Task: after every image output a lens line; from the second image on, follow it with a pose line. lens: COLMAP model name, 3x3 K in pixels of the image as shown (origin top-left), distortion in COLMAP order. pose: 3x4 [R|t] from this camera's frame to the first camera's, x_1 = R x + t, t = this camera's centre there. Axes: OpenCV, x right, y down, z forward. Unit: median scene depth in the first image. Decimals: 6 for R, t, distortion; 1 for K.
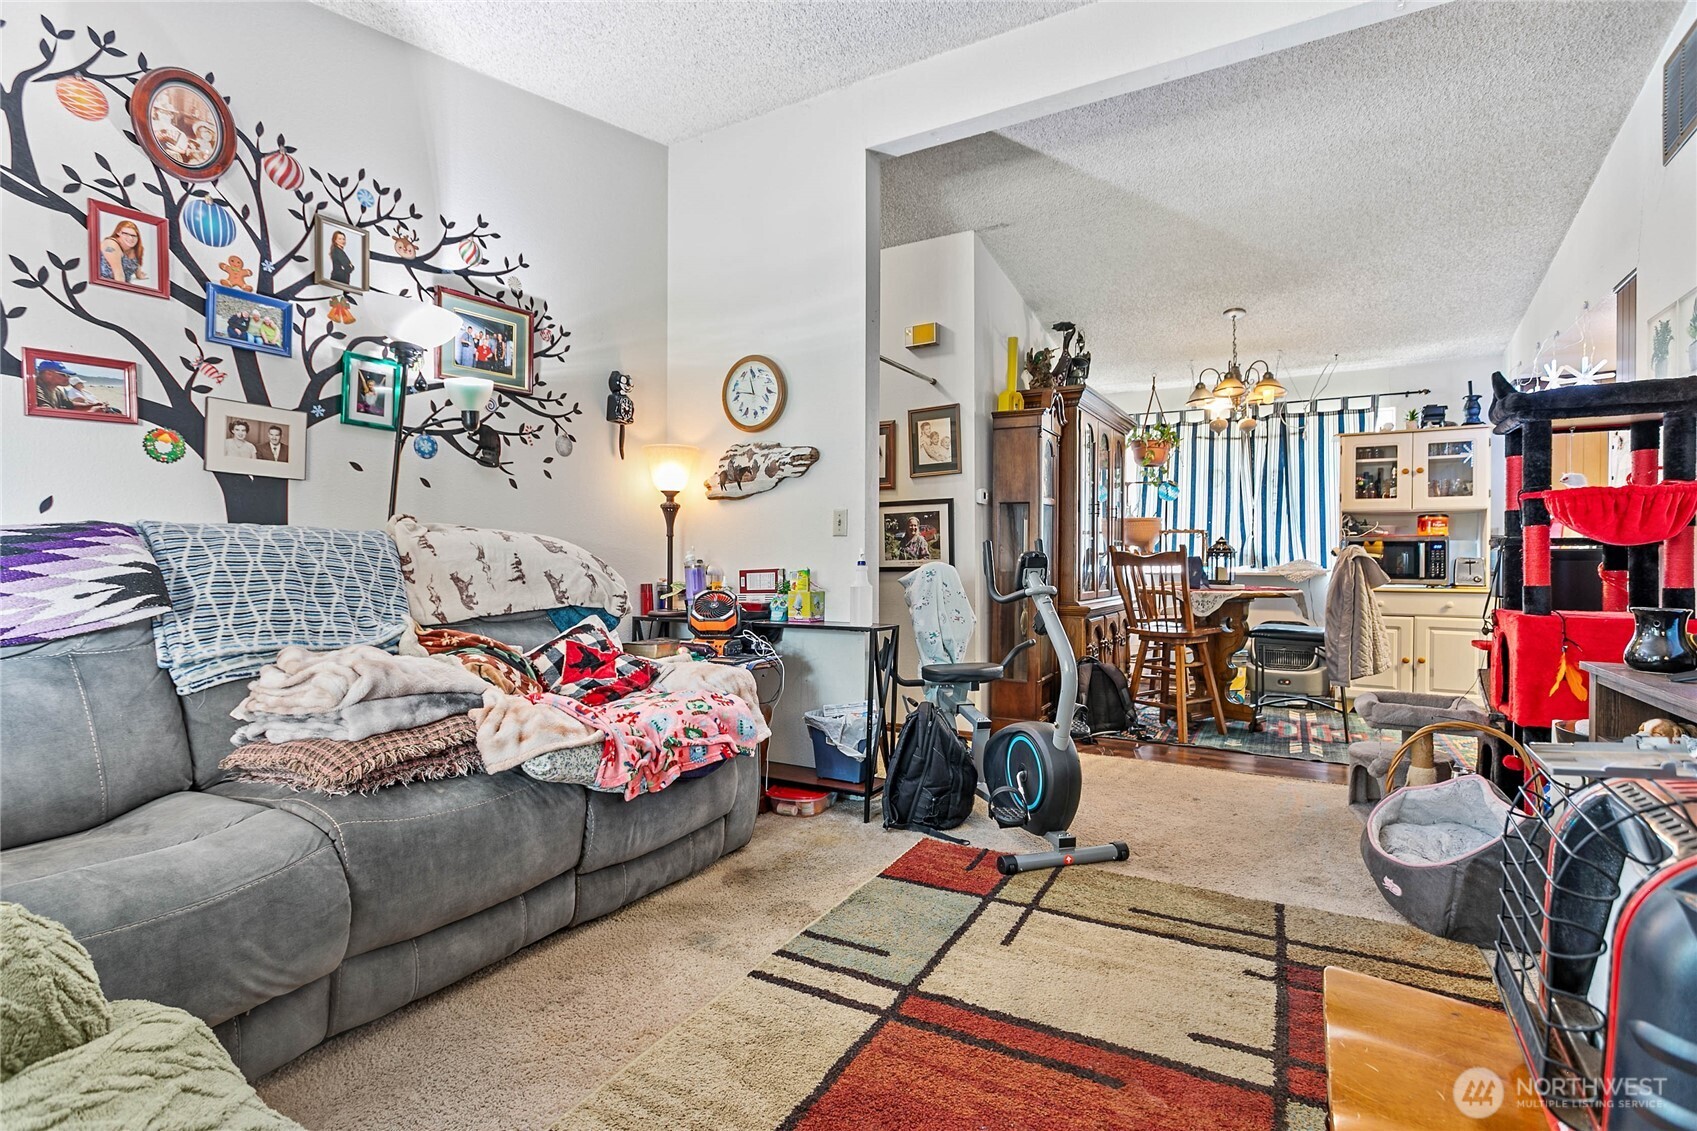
lens RADIAL K [[799.7, 0, 848.3], [0, 799.7, 561.1], [0, 0, 1]] dist [-0.002515, 0.000788]
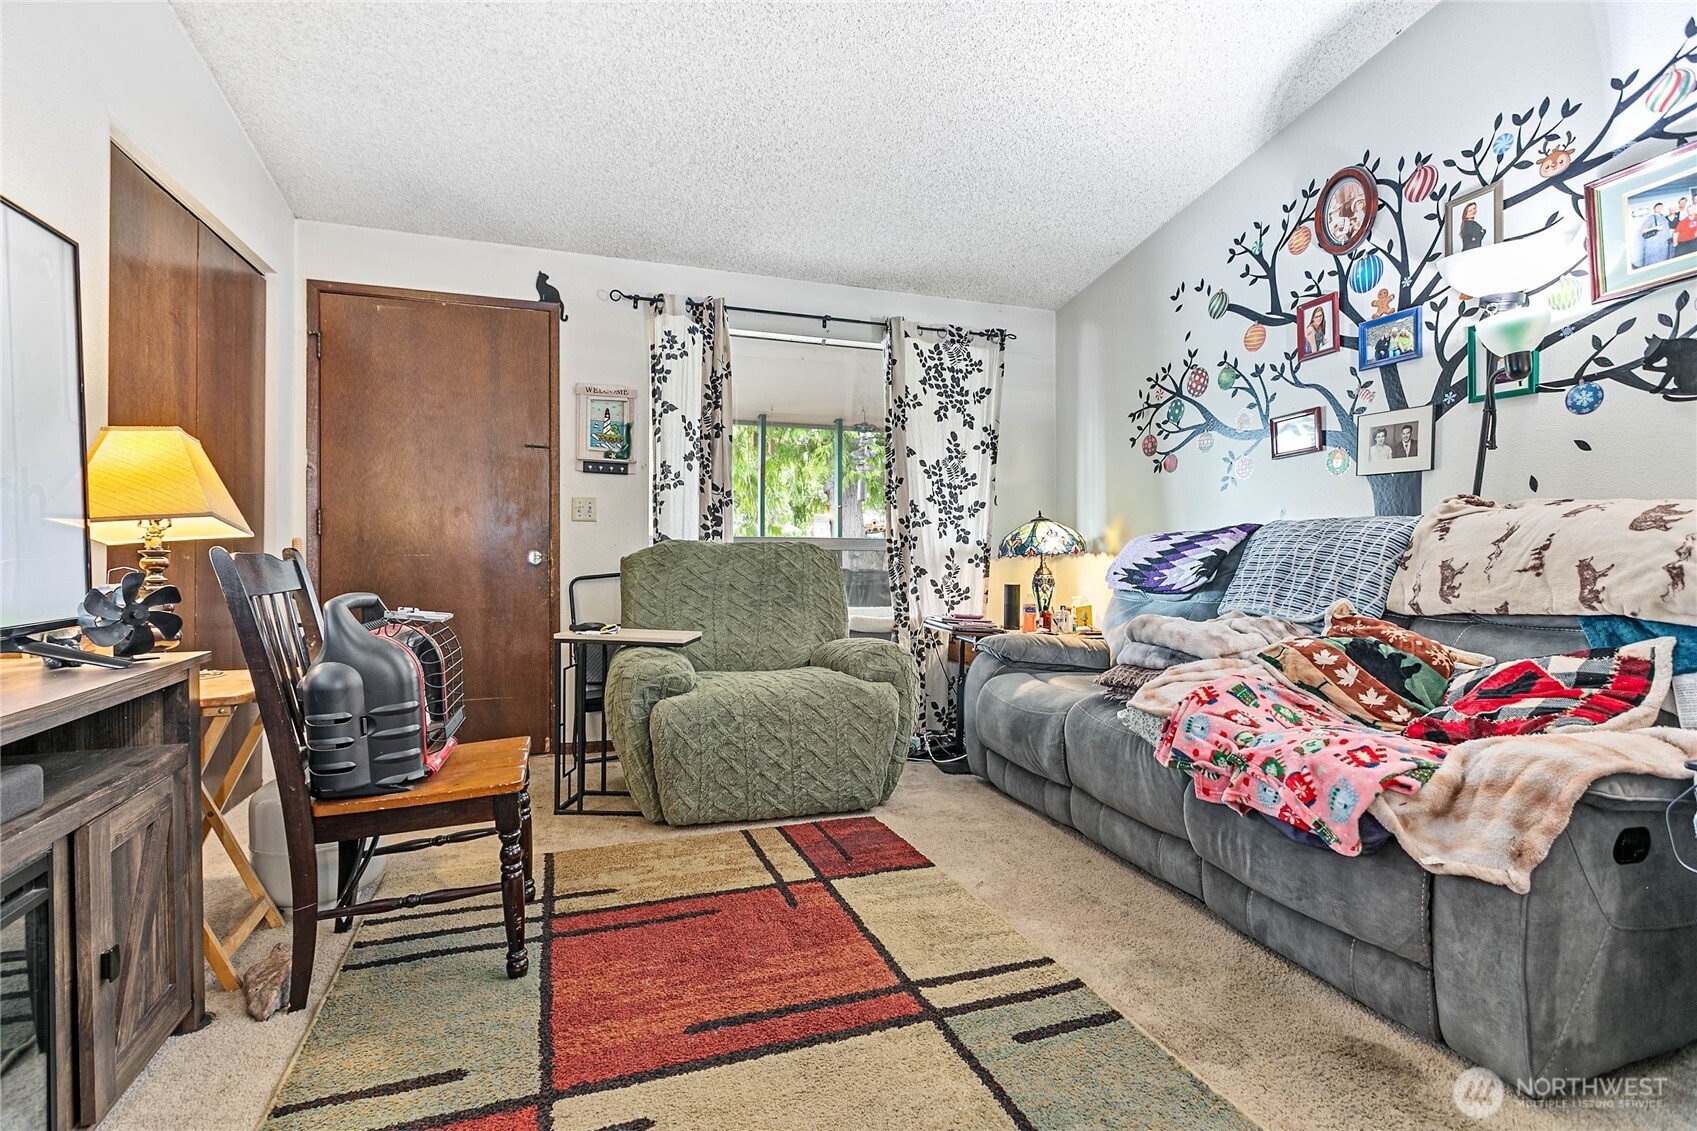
lens RADIAL K [[799.7, 0, 846.5], [0, 799.7, 563.5], [0, 0, 1]] dist [-0.002515, 0.000788]
pose [[-0.662071, 0.002700, -0.749437, 0.639679], [-0.004432, 0.999962, 0.007517, 0.017137], [0.749428, 0.008298, -0.662034, 1.191706]]
